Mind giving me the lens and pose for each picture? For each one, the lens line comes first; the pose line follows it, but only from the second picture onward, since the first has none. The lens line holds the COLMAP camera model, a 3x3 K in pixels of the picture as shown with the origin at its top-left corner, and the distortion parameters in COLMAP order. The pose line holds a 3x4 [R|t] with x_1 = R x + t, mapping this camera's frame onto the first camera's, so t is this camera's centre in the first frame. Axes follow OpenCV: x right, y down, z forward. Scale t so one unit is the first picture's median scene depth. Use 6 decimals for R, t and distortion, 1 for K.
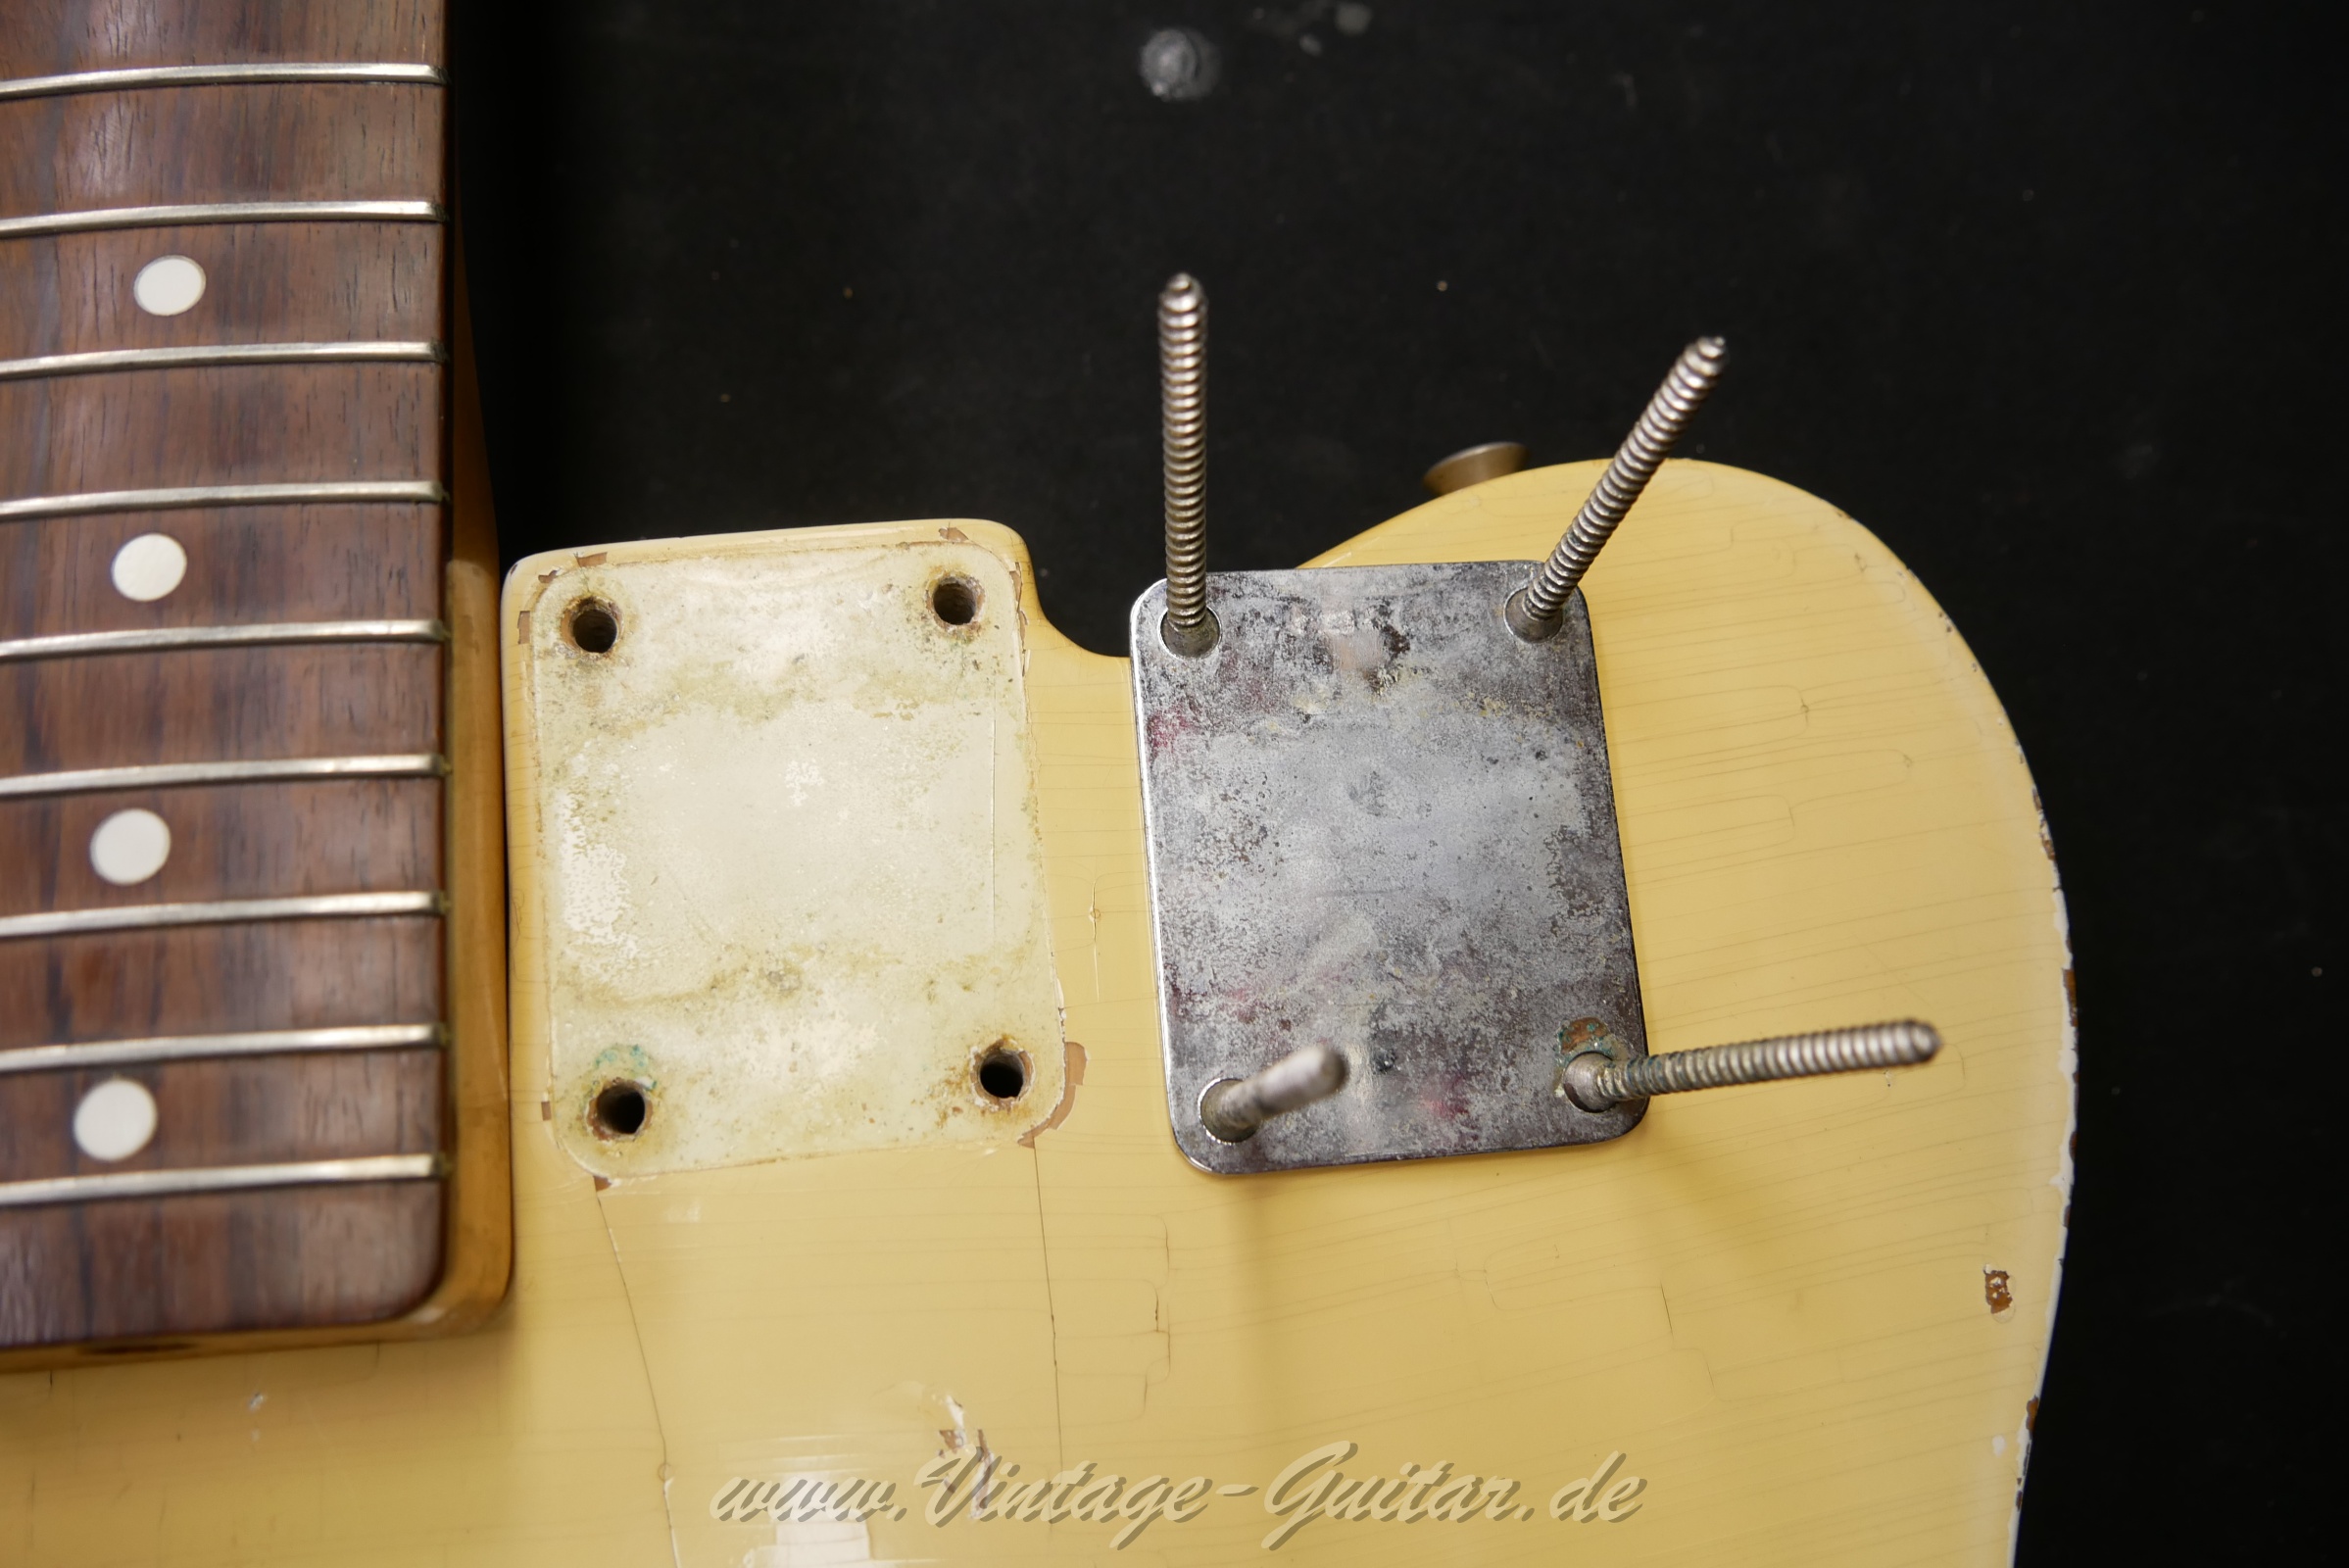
lens RADIAL K [[2001.5, 0, 1168.9], [0, 2001.5, 780.6], [0, 0, 1]] dist [-0.068310, 0.020260]
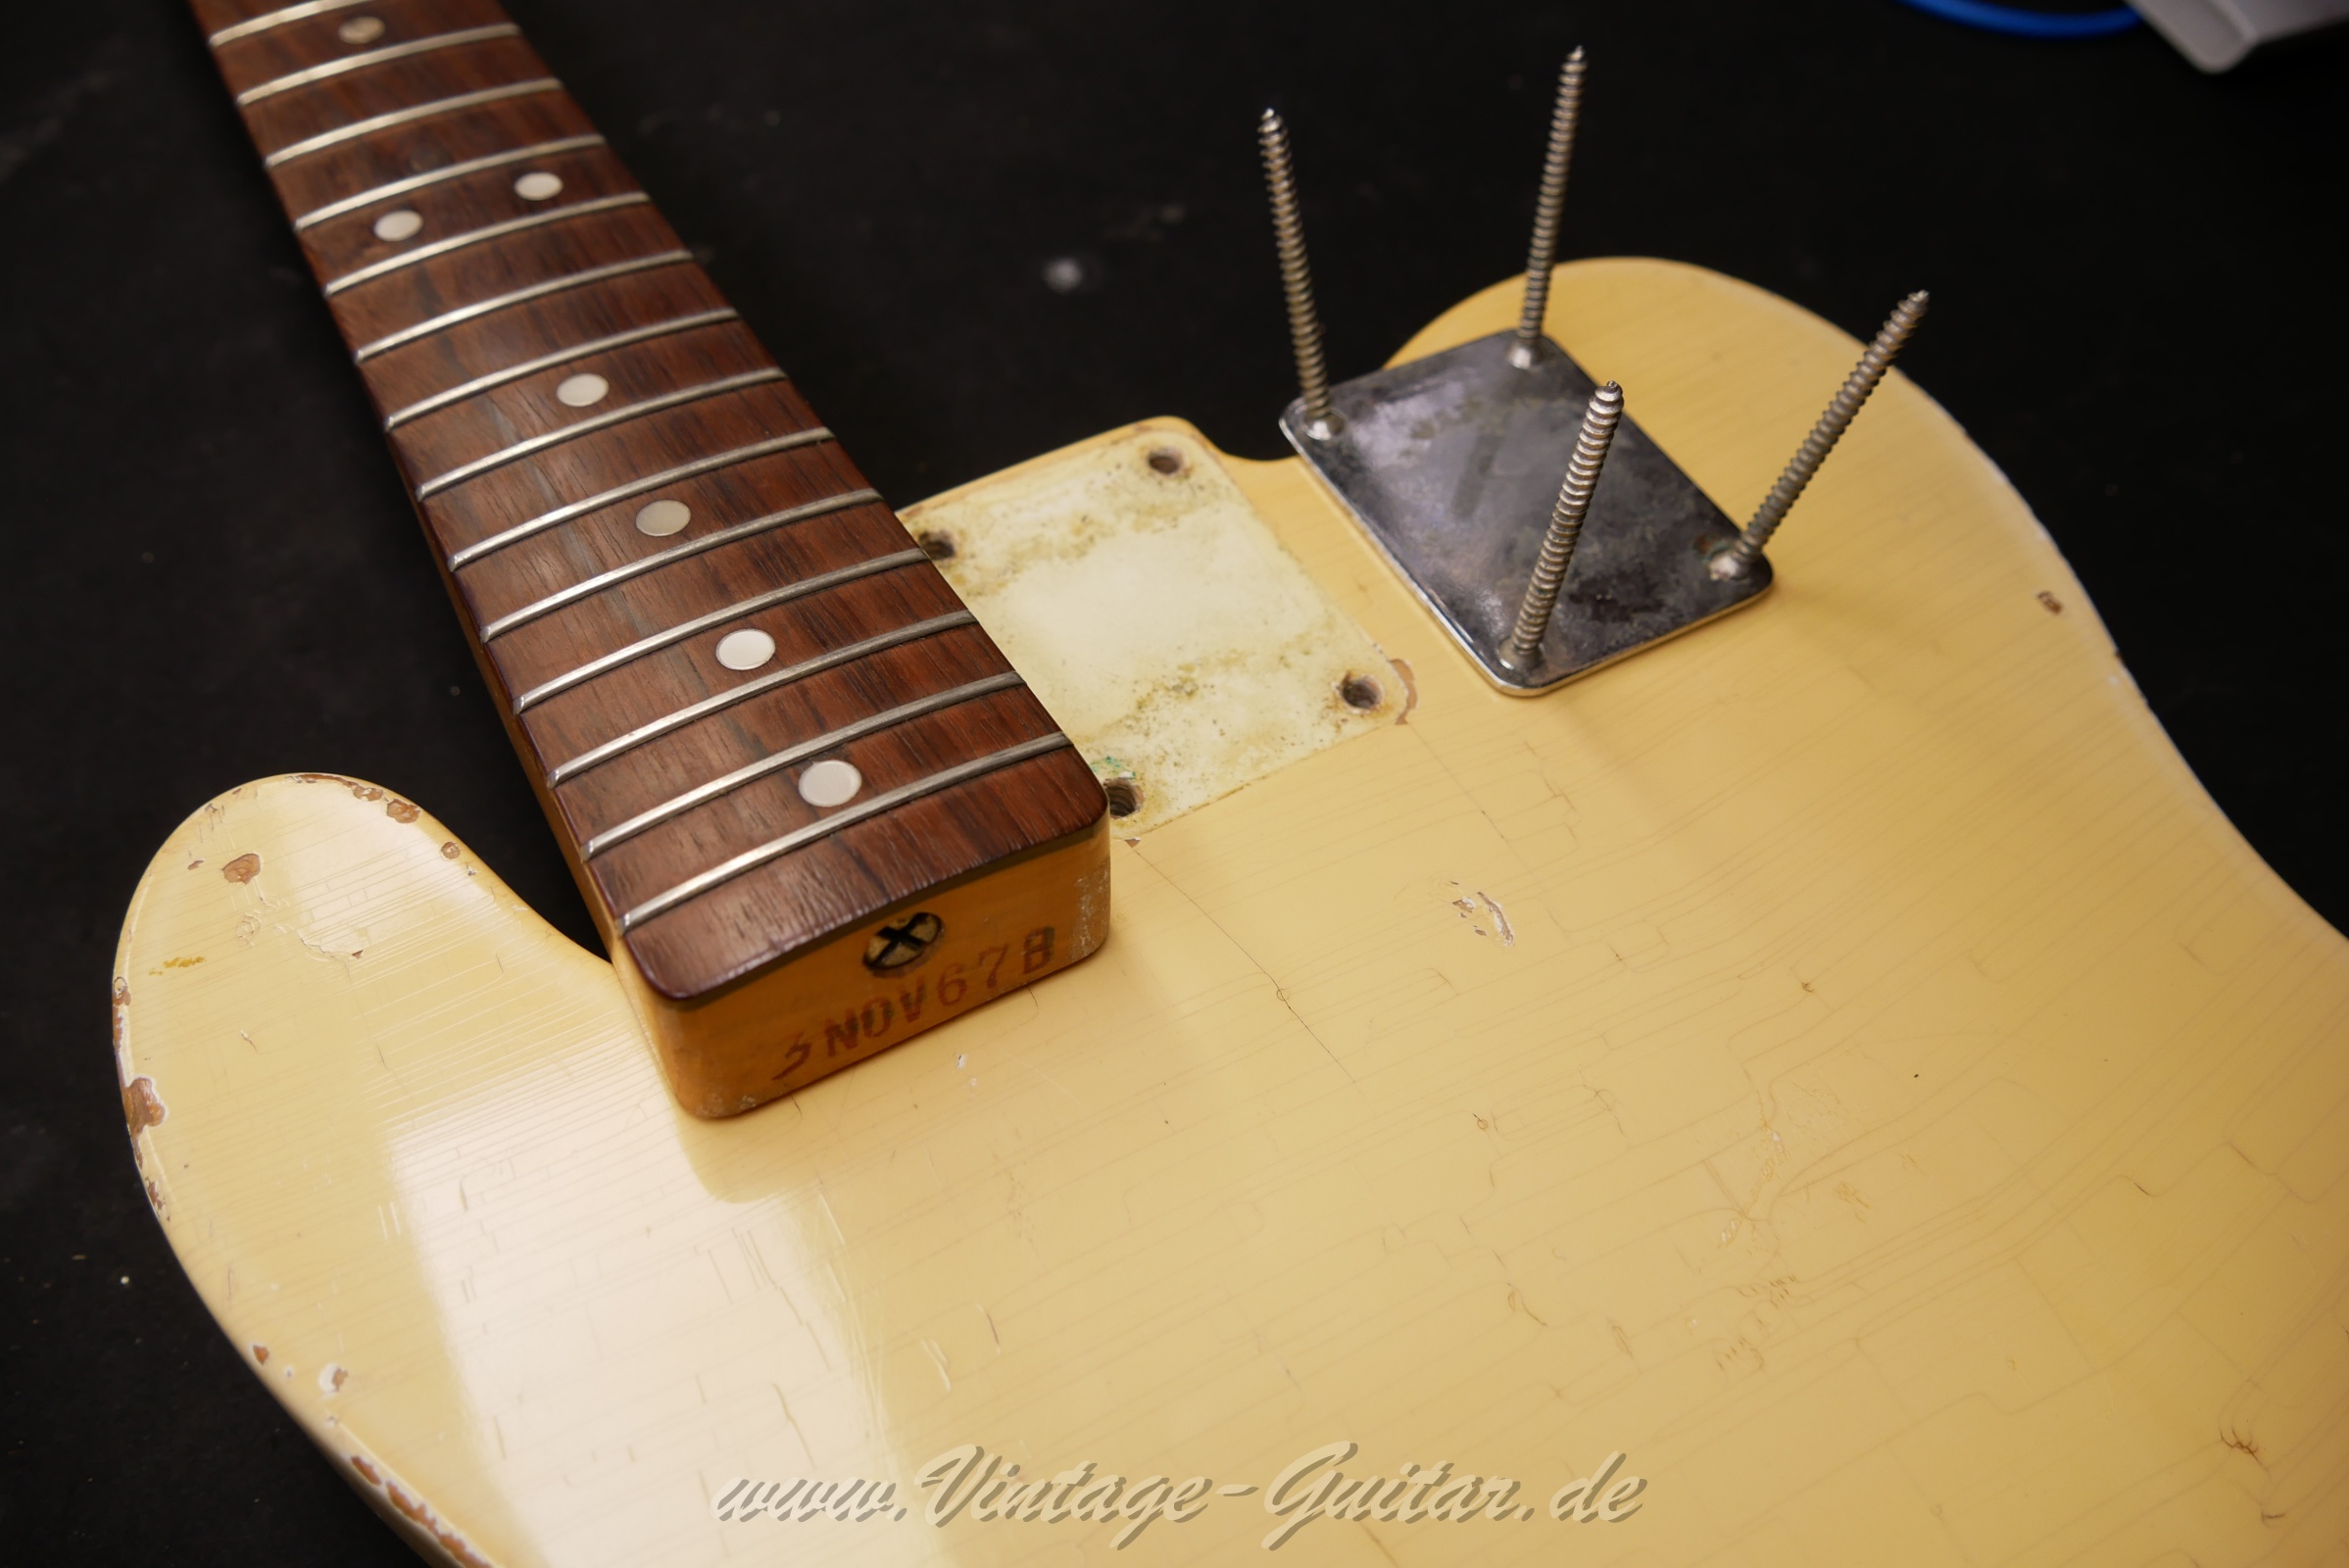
lens RADIAL K [[2001.5, 0, 1182.1], [0, 2001.5, 783.8], [0, 0, 1]] dist [-0.068310, 0.020260]
pose [[0.904340, -0.365028, 0.221189, -0.510235], [0.420470, 0.850946, -0.314796, 0.570884], [-0.073311, 0.377686, 0.923027, -0.206849]]
